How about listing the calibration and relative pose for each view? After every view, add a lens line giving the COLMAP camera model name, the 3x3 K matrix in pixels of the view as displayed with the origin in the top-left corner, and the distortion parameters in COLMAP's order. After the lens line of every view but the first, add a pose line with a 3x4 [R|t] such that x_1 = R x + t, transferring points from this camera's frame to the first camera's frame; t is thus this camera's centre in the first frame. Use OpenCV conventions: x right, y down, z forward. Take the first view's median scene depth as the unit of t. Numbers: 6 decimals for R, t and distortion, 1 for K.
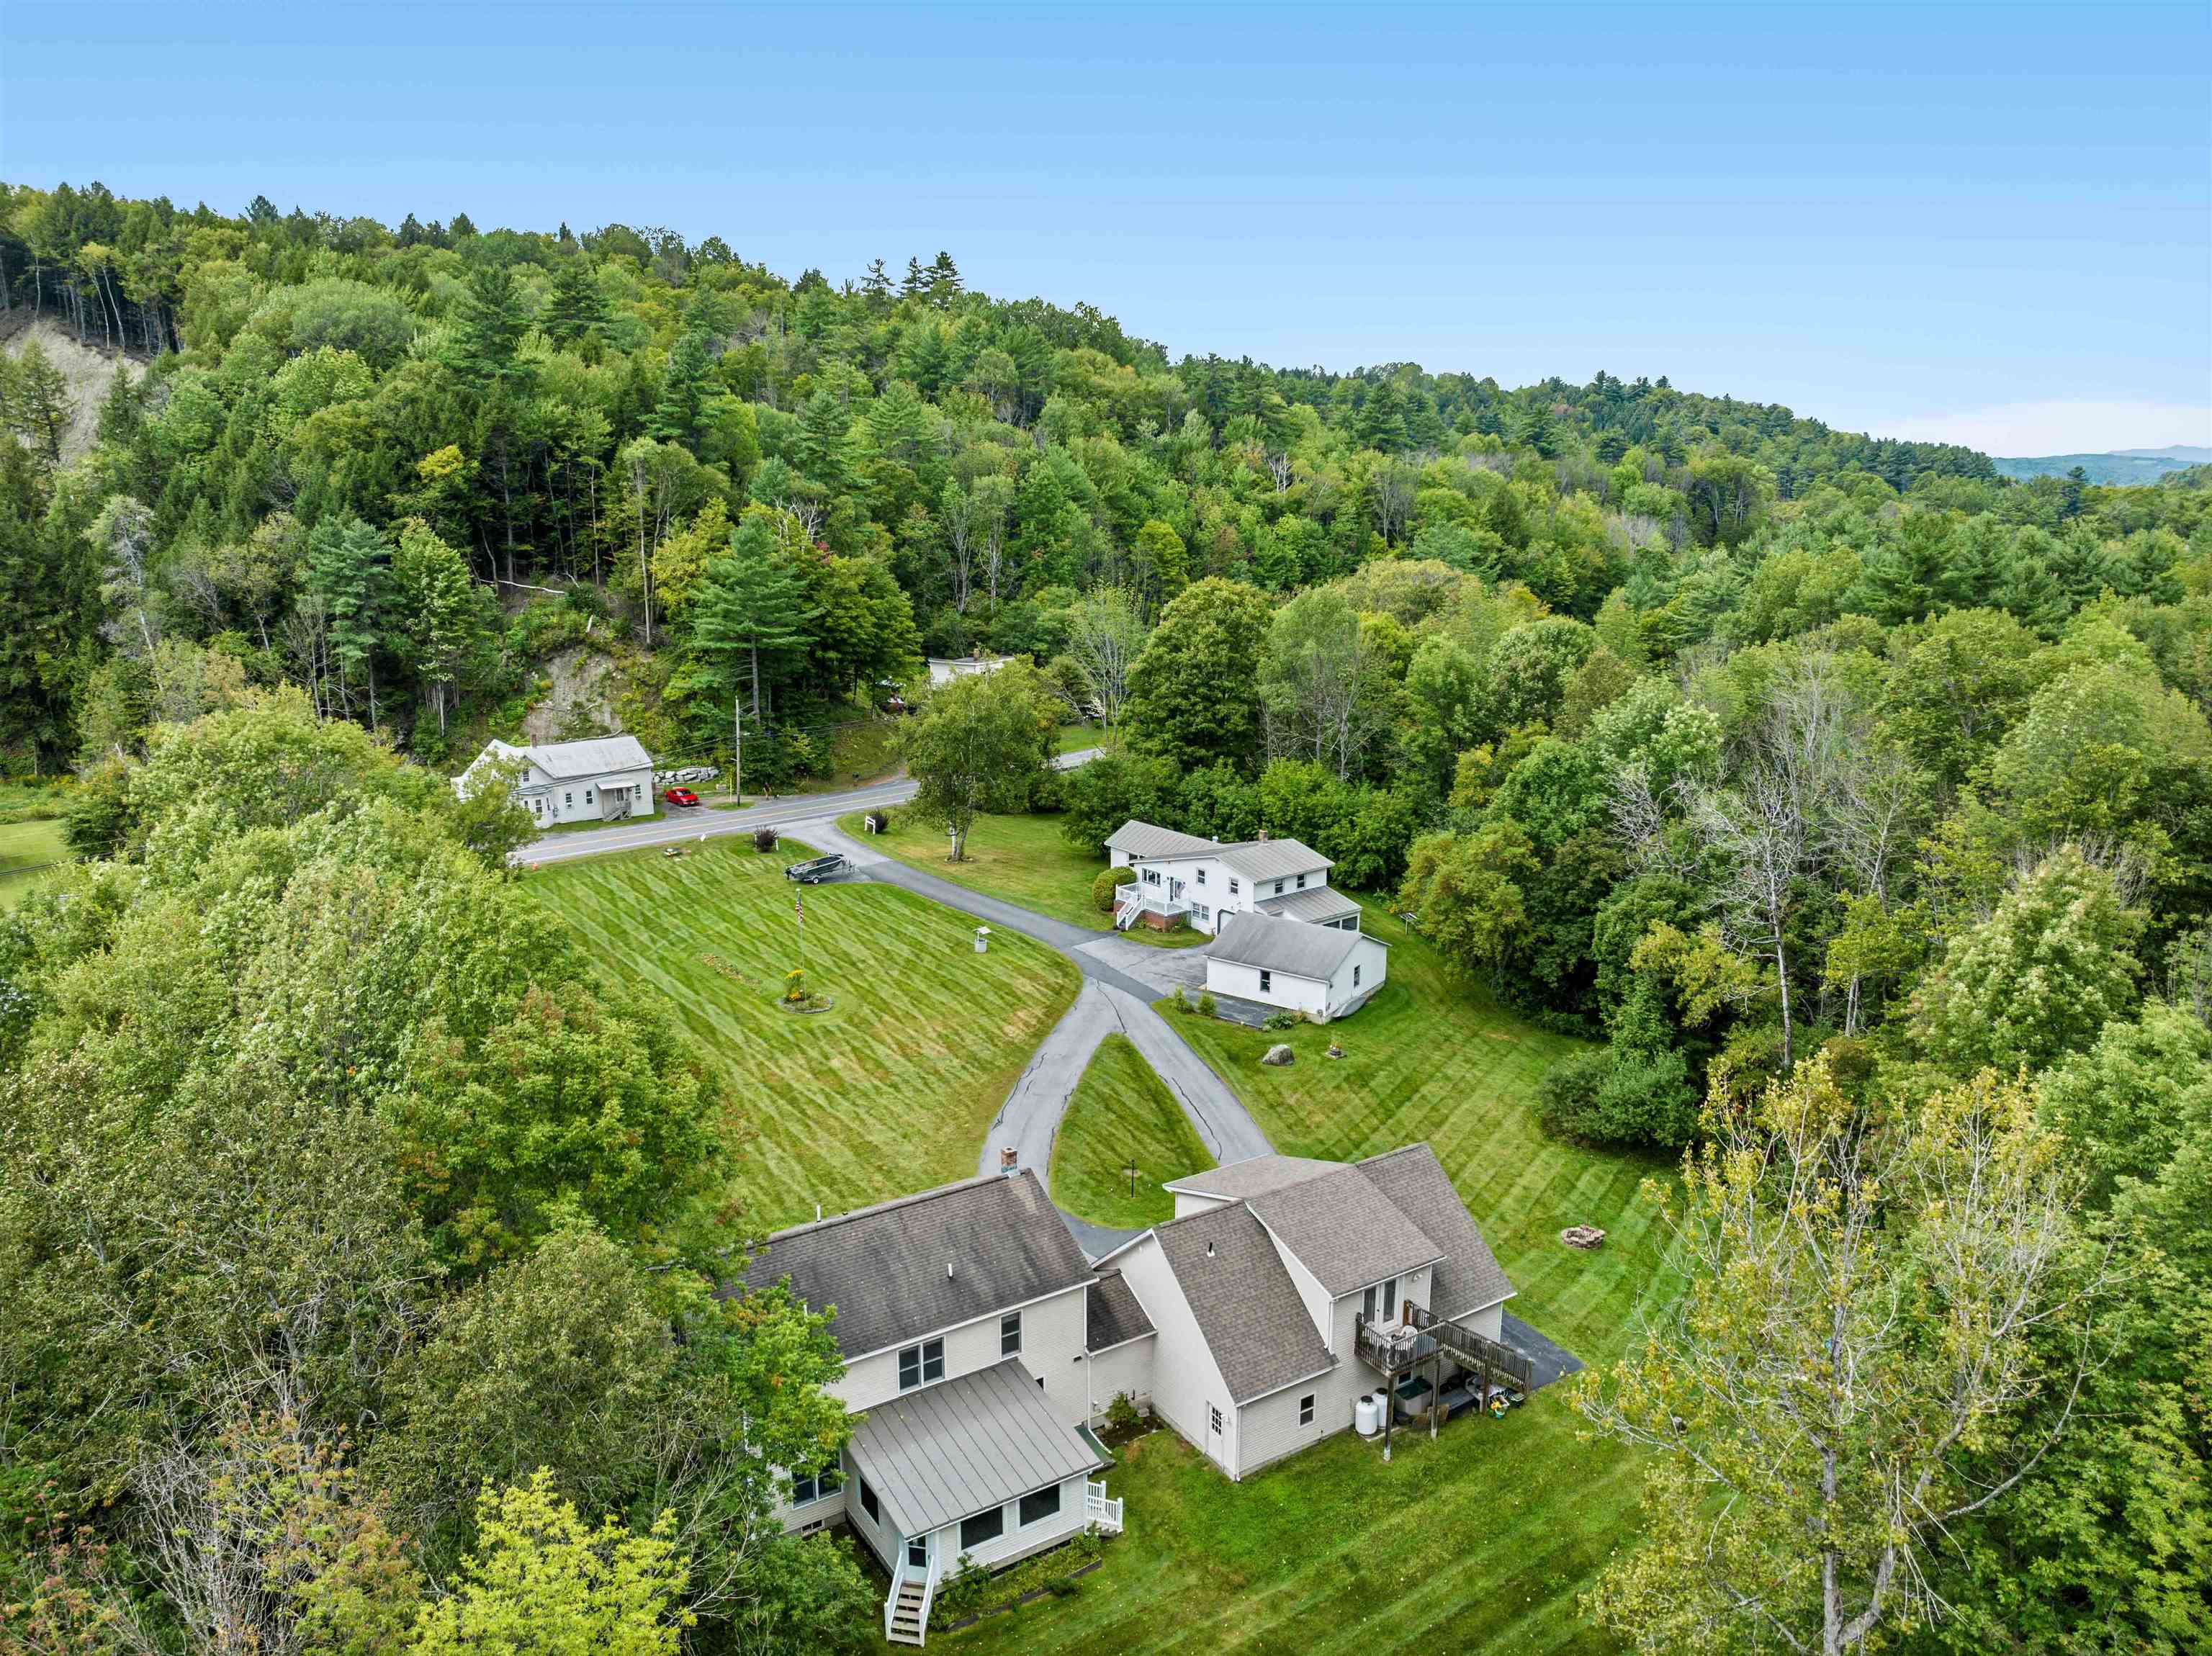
lens RADIAL K [[1544.3, 0, 1106.0], [0, 1544.3, 828.0], [0, 0, 1]] dist [-0.036138, -0.009088]
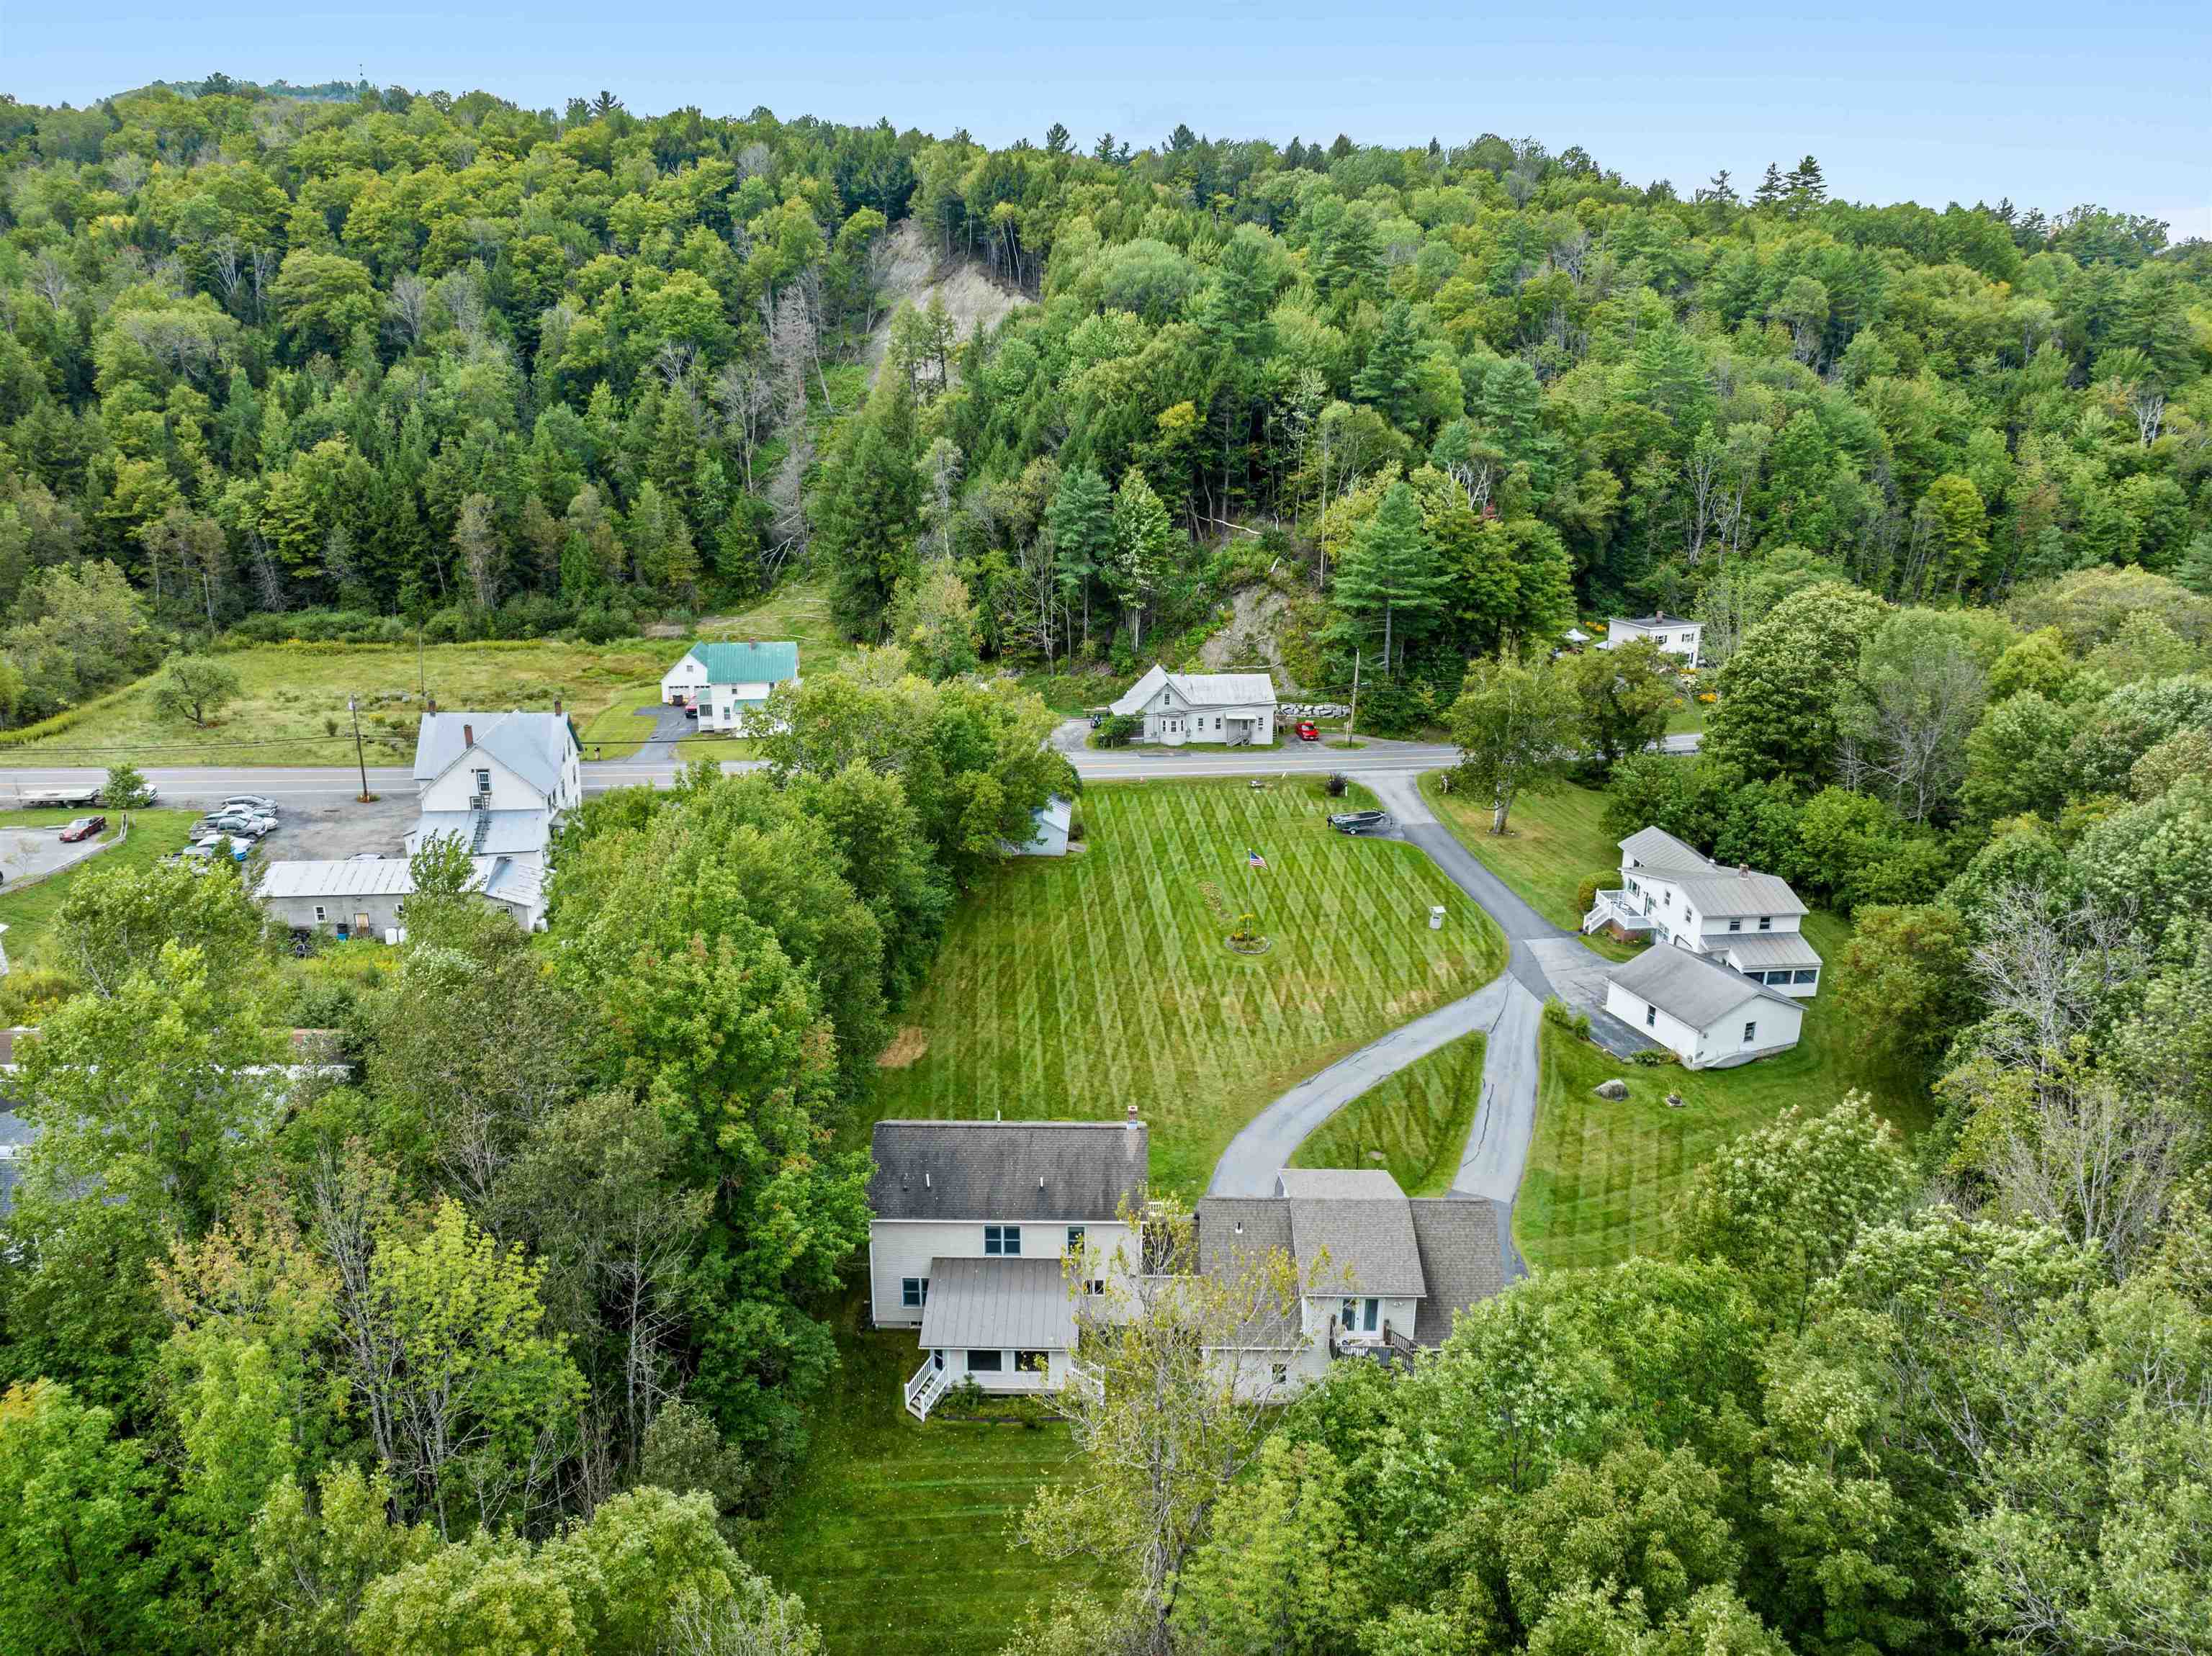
lens RADIAL K [[1546.1, 0, 1106.0], [0, 1546.1, 828.0], [0, 0, 1]] dist [-0.051916, 0.034025]
pose [[0.833448, 0.171966, -0.525159, 0.196133], [-0.128595, 0.984612, 0.118330, -0.061089], [0.537427, -0.031089, 0.842737, -0.034899]]
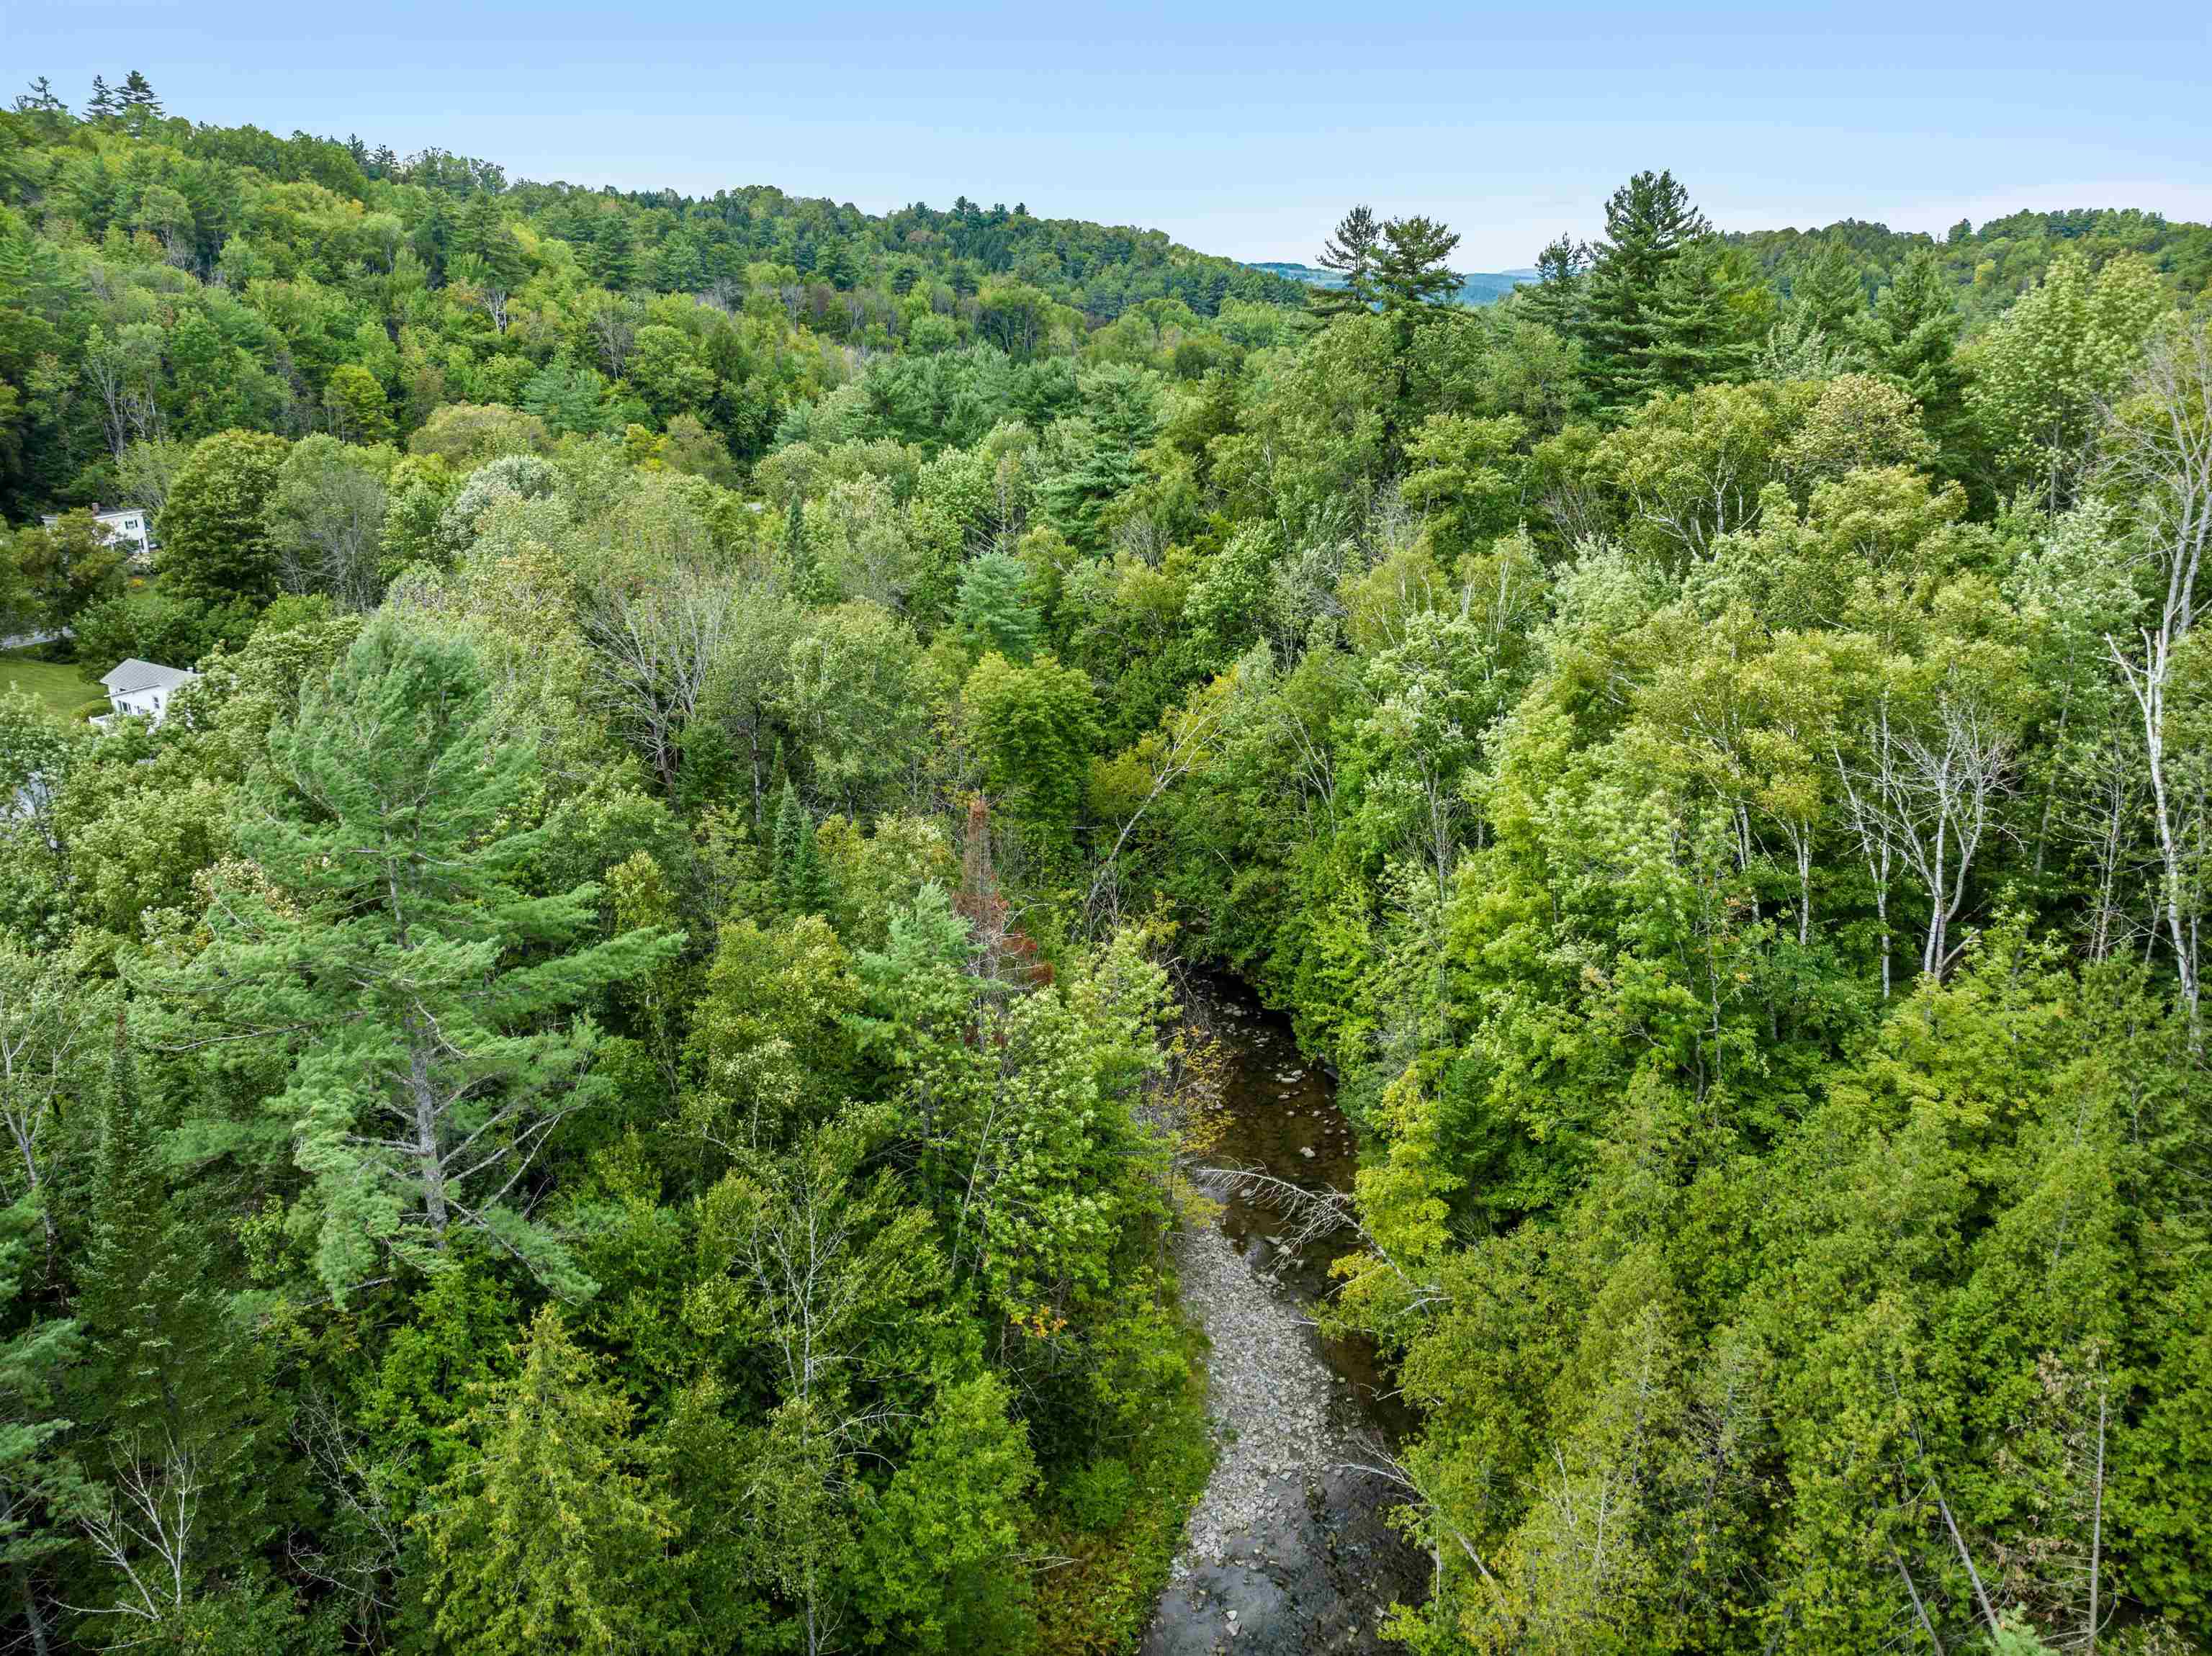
lens RADIAL K [[1601.3, 0, 1153.0], [0, 1601.3, 828.5], [0, 0, 1]] dist [-0.100925, 0.056211]
pose [[0.940572, -0.101686, 0.324013, 0.263472], [0.068828, 0.991397, 0.111331, 0.034202], [-0.332547, -0.082413, 0.939479, -0.226539]]
